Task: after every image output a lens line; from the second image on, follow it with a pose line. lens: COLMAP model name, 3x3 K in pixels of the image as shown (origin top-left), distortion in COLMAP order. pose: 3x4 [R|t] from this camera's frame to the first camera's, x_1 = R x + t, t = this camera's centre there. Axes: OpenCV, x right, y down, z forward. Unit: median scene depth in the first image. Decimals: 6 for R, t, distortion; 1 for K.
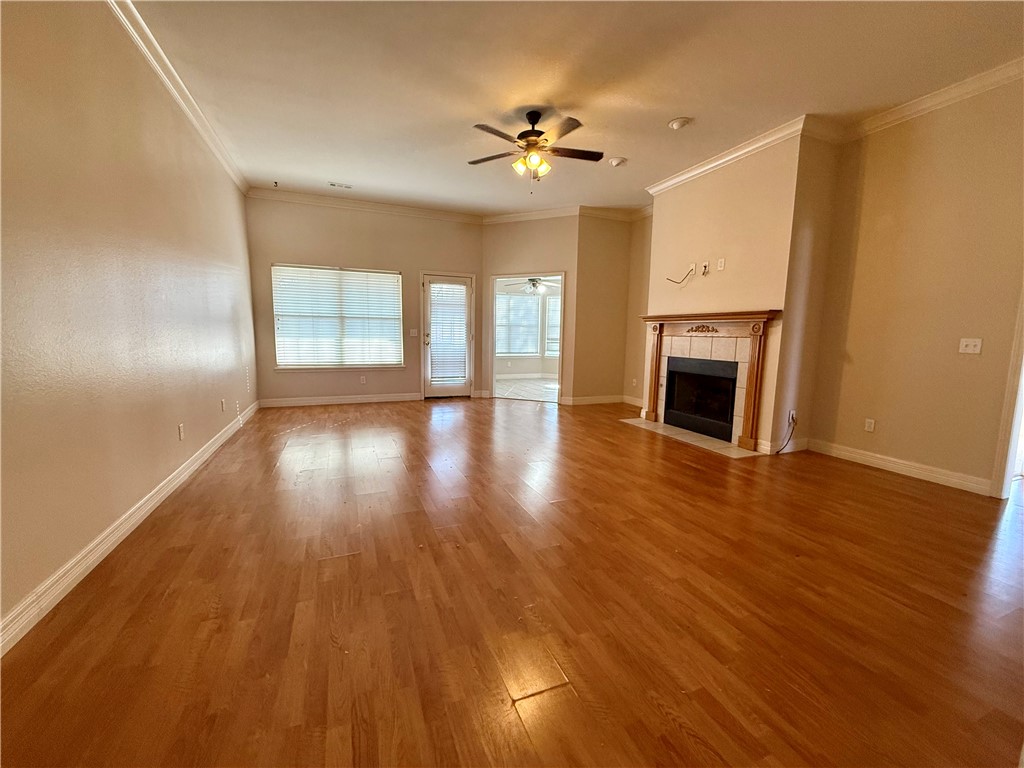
lens RADIAL K [[409.8, 0, 509.8], [0, 409.8, 383.0], [0, 0, 1]] dist [0.001607, -0.000307]
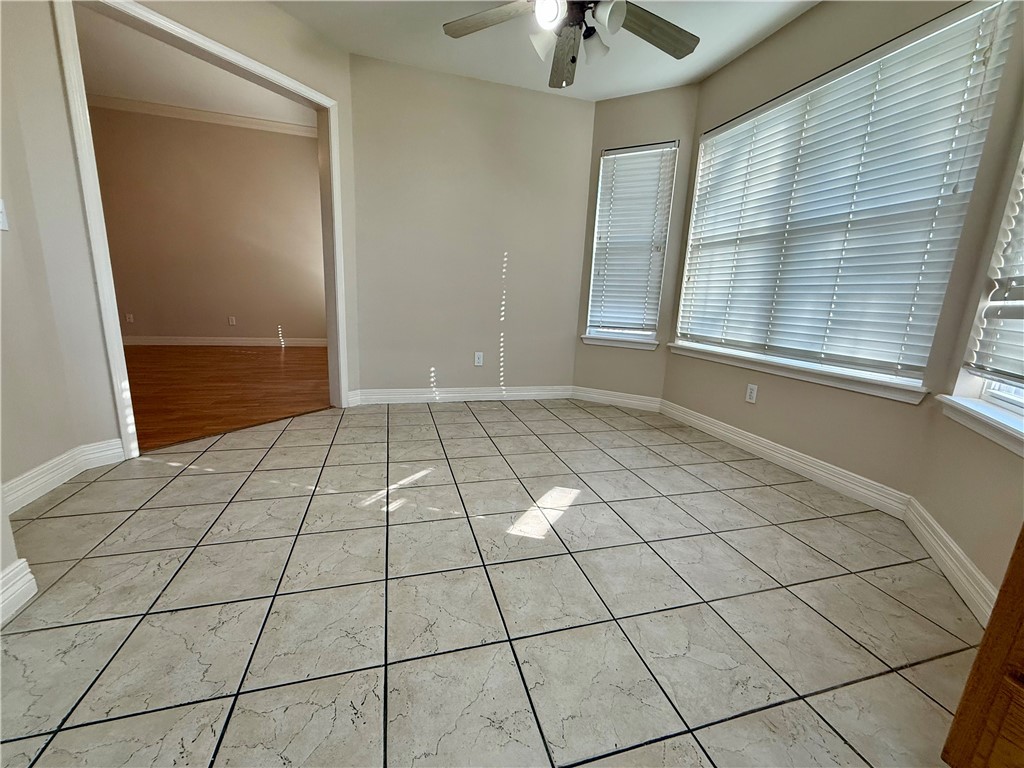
lens RADIAL K [[409.8, 0, 509.8], [0, 409.8, 383.0], [0, 0, 1]] dist [0.001607, -0.000307]
pose [[-0.094794, 0.184438, -0.978262, 0.485754], [-0.170137, 0.965228, 0.198466, -0.143898], [0.980850, 0.185252, -0.060118, 1.632930]]
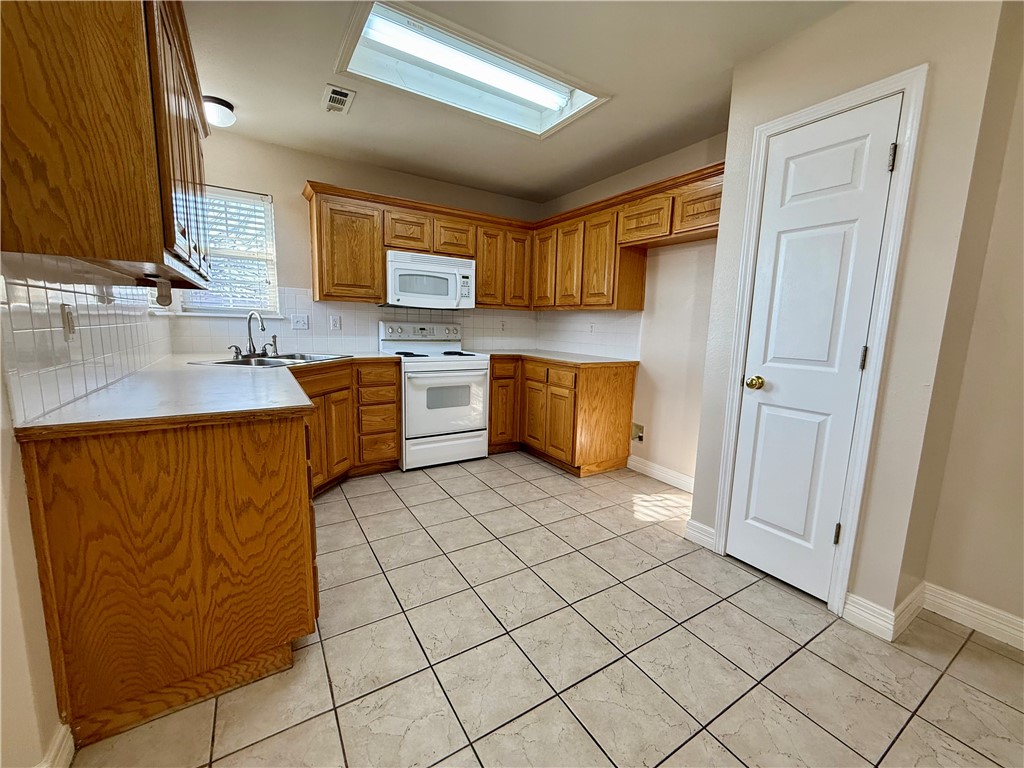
lens RADIAL K [[409.8, 0, 509.8], [0, 409.8, 383.0], [0, 0, 1]] dist [0.001607, -0.000307]
pose [[-0.176359, -0.163996, 0.970568, 0.109211], [0.092274, 0.978927, 0.182175, -0.214492], [-0.979991, 0.121686, -0.157510, 1.688358]]
